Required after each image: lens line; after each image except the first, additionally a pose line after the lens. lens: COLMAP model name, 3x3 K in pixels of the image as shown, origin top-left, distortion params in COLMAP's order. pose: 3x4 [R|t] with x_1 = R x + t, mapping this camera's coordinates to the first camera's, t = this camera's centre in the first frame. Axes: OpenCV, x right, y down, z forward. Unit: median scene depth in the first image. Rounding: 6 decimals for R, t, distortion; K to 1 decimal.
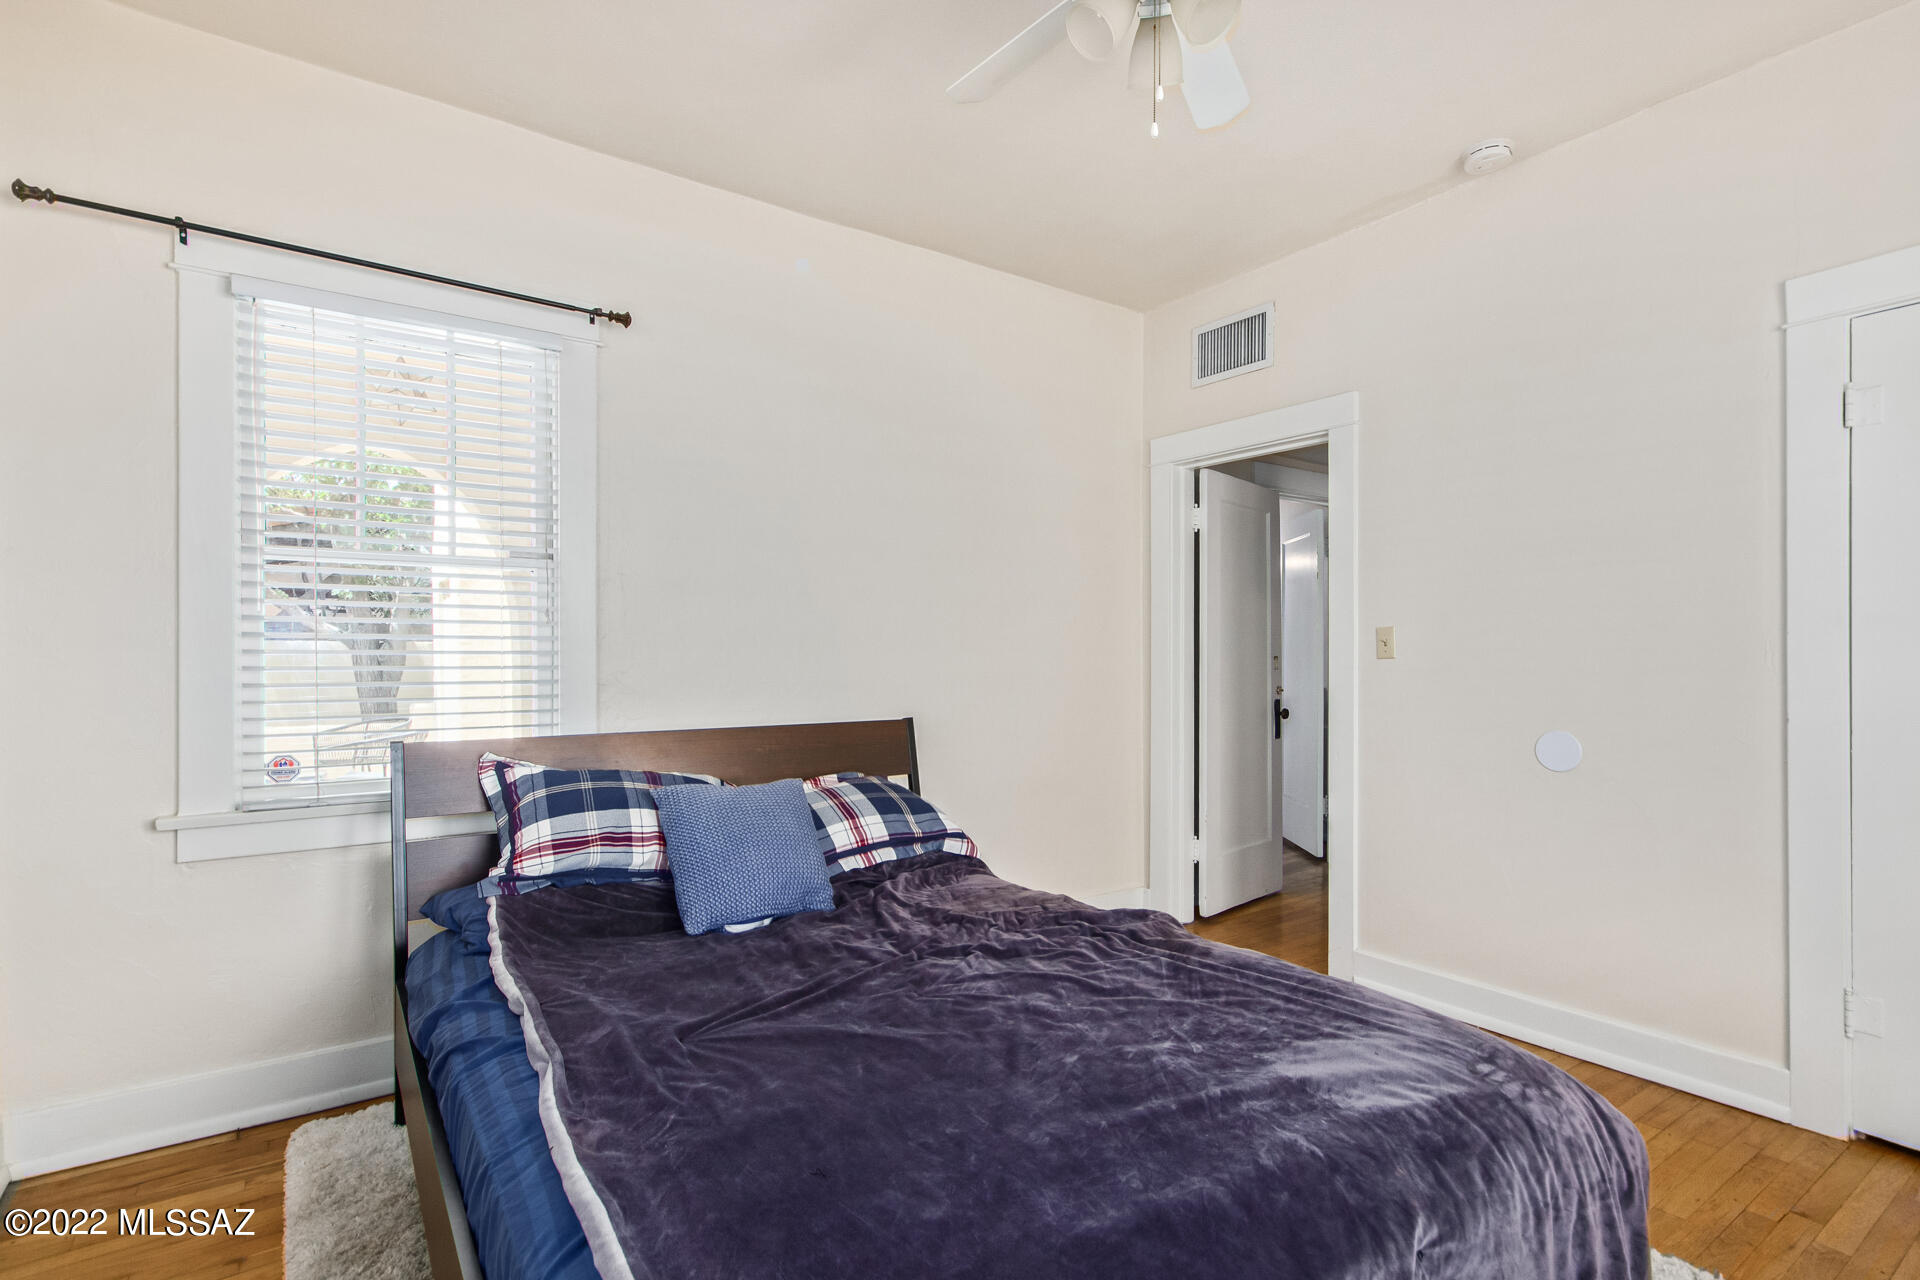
lens RADIAL K [[917.1, 0, 959.1], [0, 917.1, 660.4], [0, 0, 1]] dist [-0.000190, -0.000053]
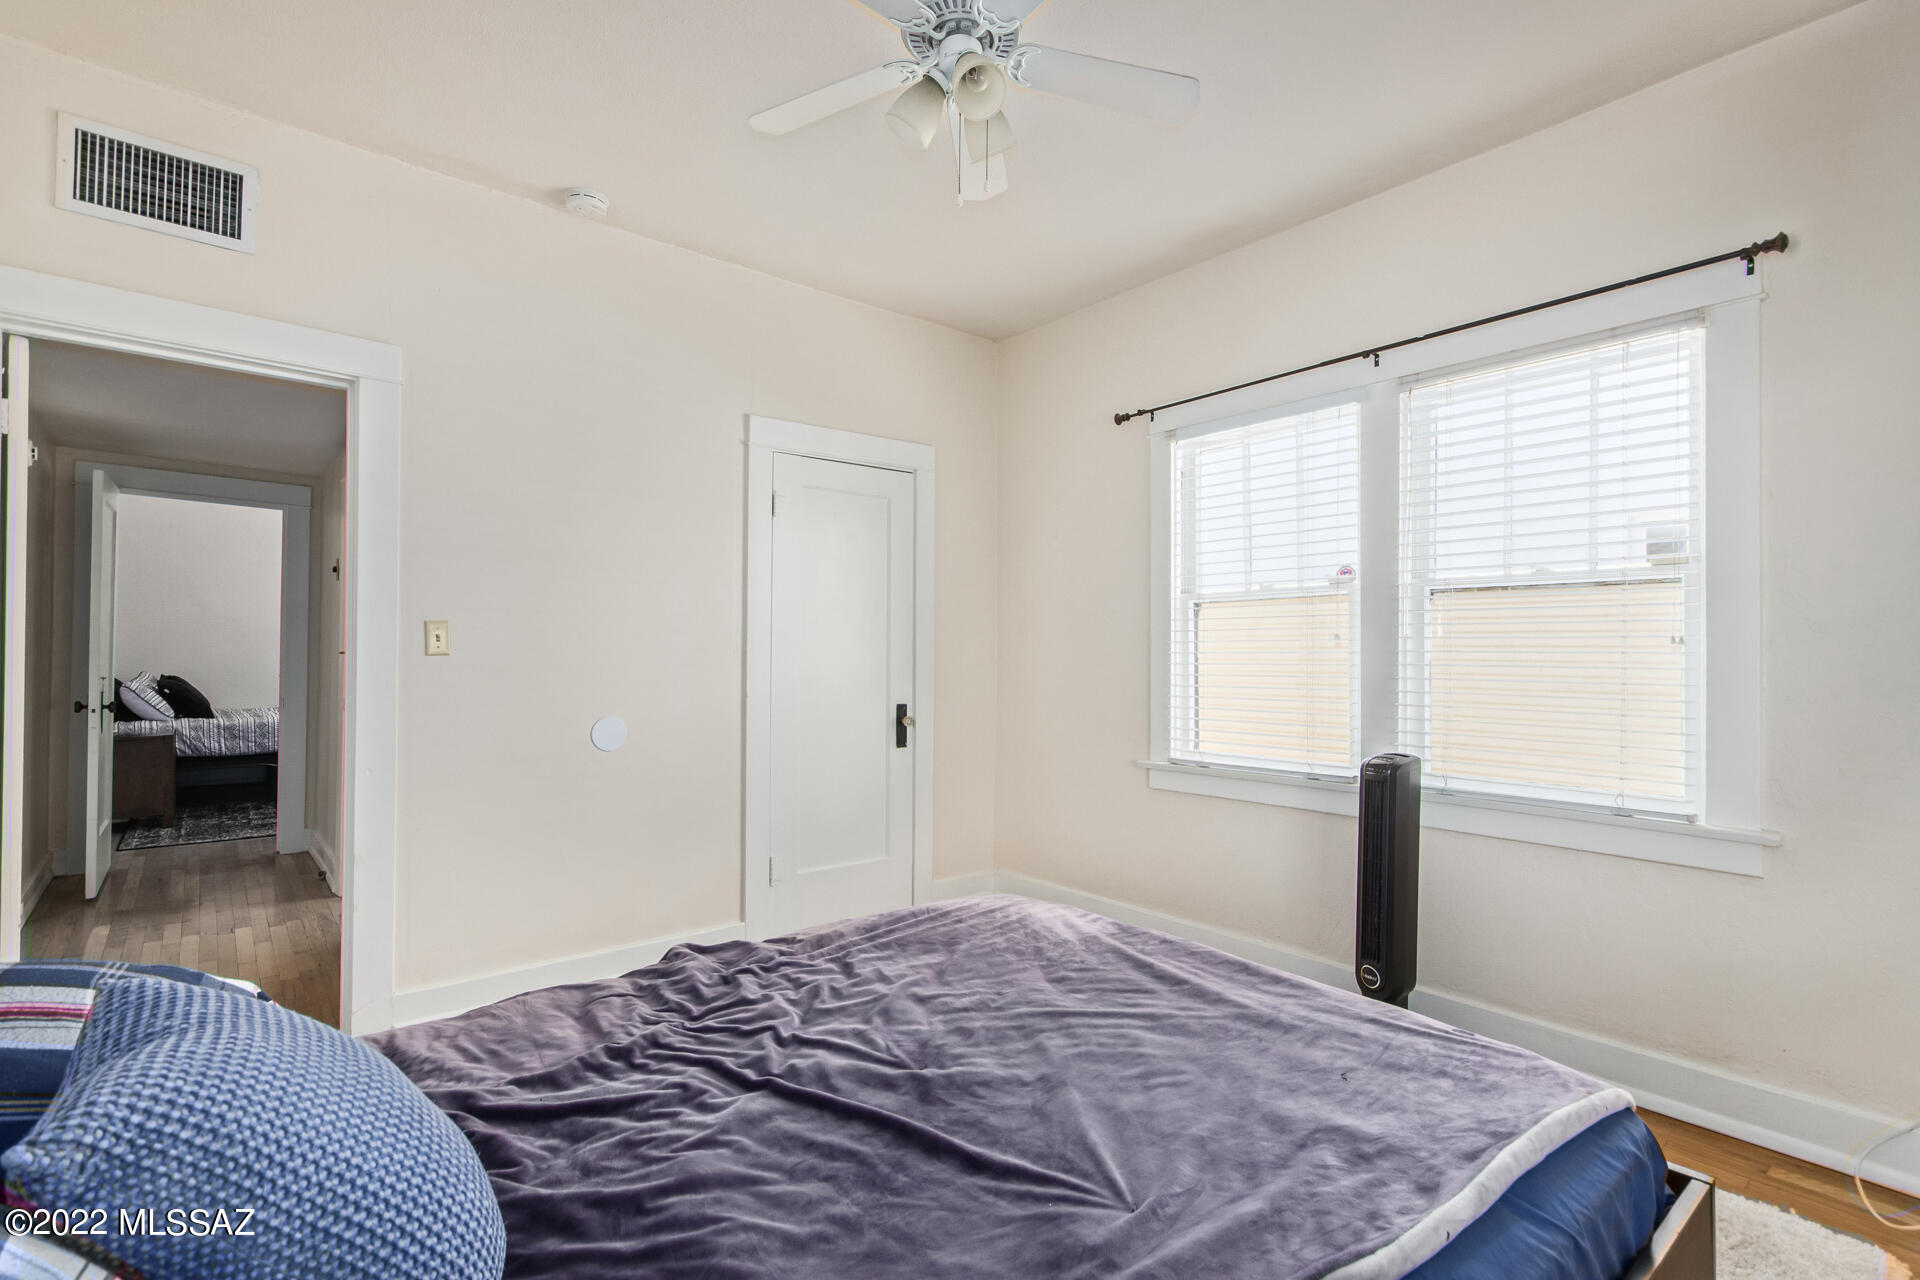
lens RADIAL K [[898.1, 0, 960.0], [0, 898.1, 640.0], [0, 0, 1]] dist [0.000936, 0.000350]
pose [[-0.074908, 0.011188, 0.997128, -0.821557], [-0.004666, 0.999922, -0.011570, -0.017407], [-0.997180, -0.005520, -0.074850, 0.965847]]
